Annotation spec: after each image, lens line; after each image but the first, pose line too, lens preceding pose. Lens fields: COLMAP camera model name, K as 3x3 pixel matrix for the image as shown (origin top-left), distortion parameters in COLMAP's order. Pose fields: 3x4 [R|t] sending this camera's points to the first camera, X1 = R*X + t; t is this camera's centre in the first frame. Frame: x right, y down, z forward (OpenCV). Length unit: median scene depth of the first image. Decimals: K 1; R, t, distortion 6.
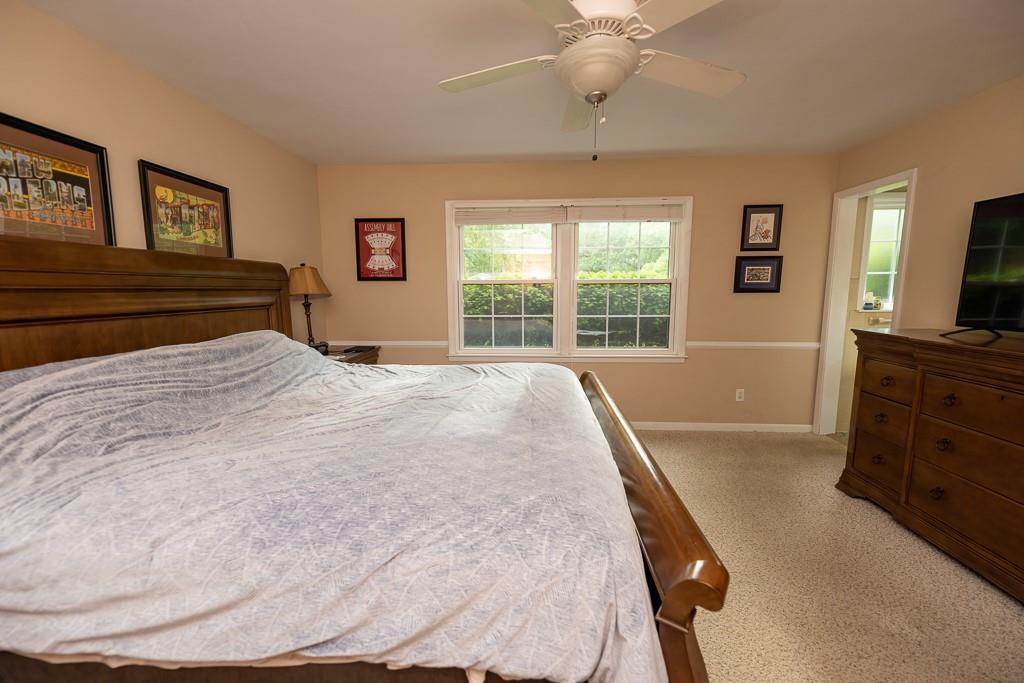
lens RADIAL K [[409.4, 0, 514.1], [0, 409.4, 341.2], [0, 0, 1]] dist [0.010864, -0.000688]
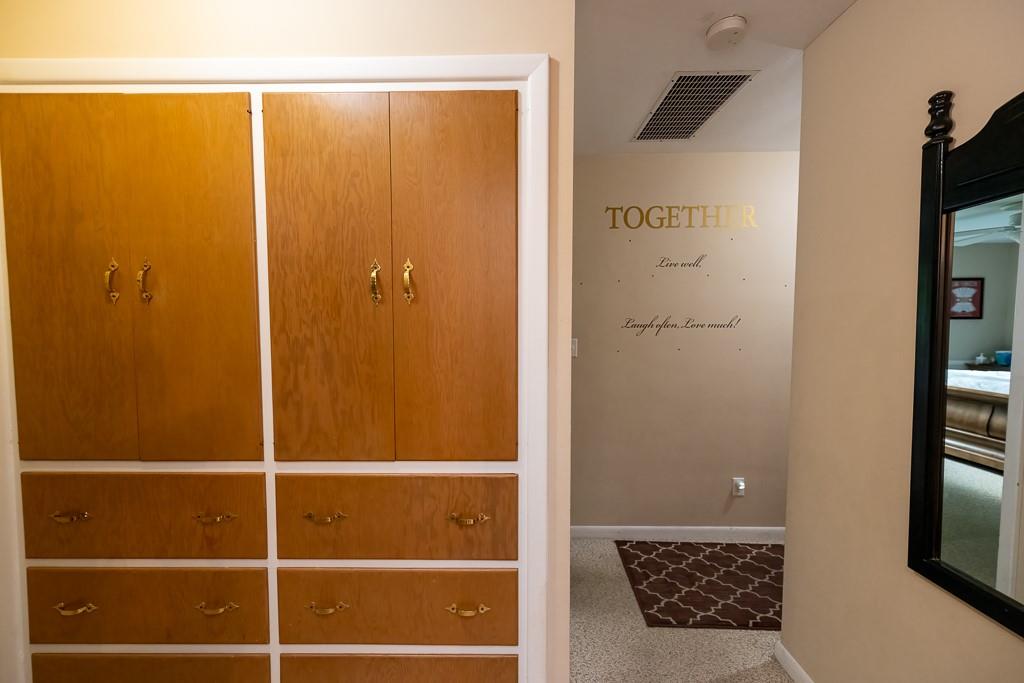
lens RADIAL K [[409.4, 0, 507.7], [0, 409.4, 343.5], [0, 0, 1]] dist [0.010864, -0.000688]
pose [[0.999546, -0.006712, 0.029364, -2.118671], [0.008968, 0.996961, -0.077382, 0.042645], [-0.028755, 0.077611, 0.996569, -0.458592]]
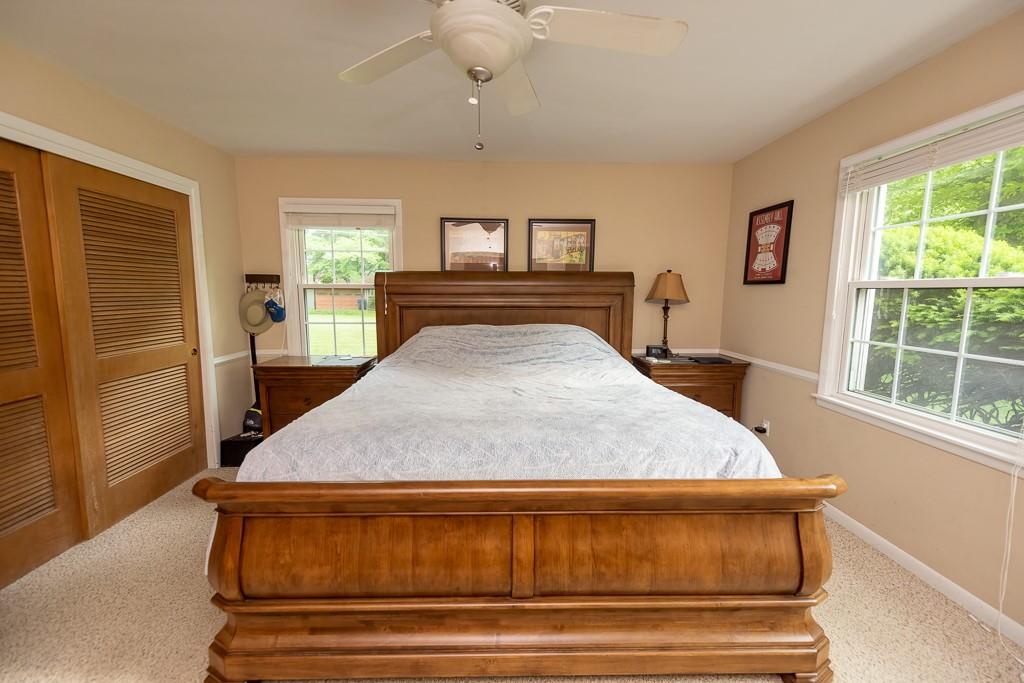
lens RADIAL K [[409.4, 0, 508.6], [0, 409.4, 344.7], [0, 0, 1]] dist [0.010864, -0.000688]
pose [[0.077286, 0.134288, -0.987924, 0.481597], [-0.129380, 0.983860, 0.123615, -0.069070], [0.988579, 0.118263, 0.093413, 0.464118]]
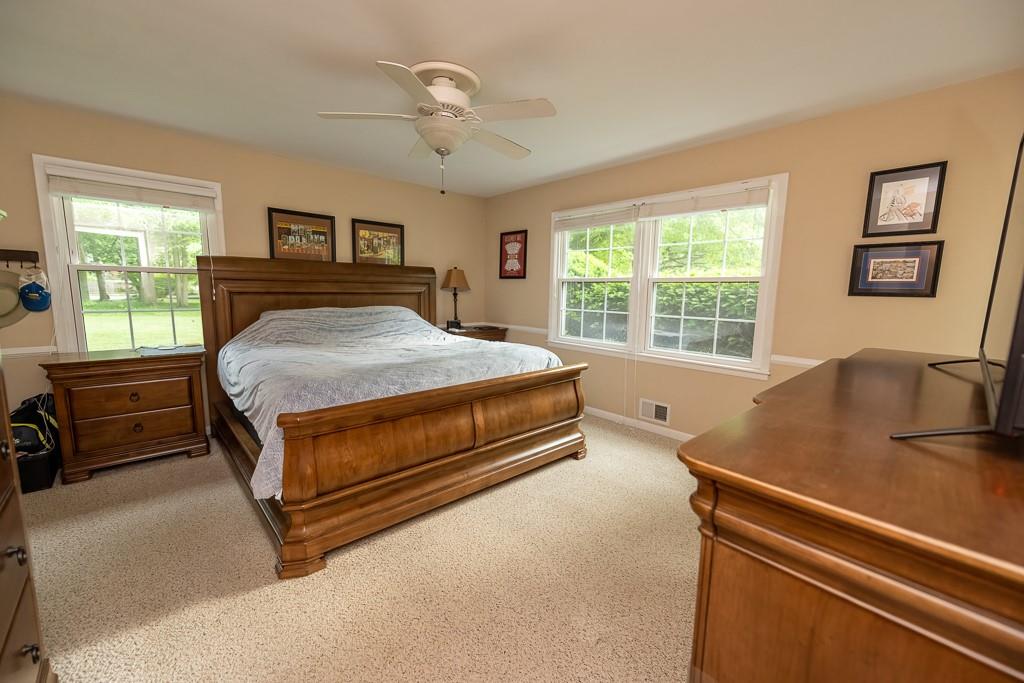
lens RADIAL K [[409.4, 0, 508.5], [0, 409.4, 339.9], [0, 0, 1]] dist [0.010864, -0.000688]
pose [[0.706889, 0.105521, -0.699410, 0.638487], [-0.109063, 0.993245, 0.039624, -0.003851], [0.698866, 0.048270, 0.713622, 0.068322]]
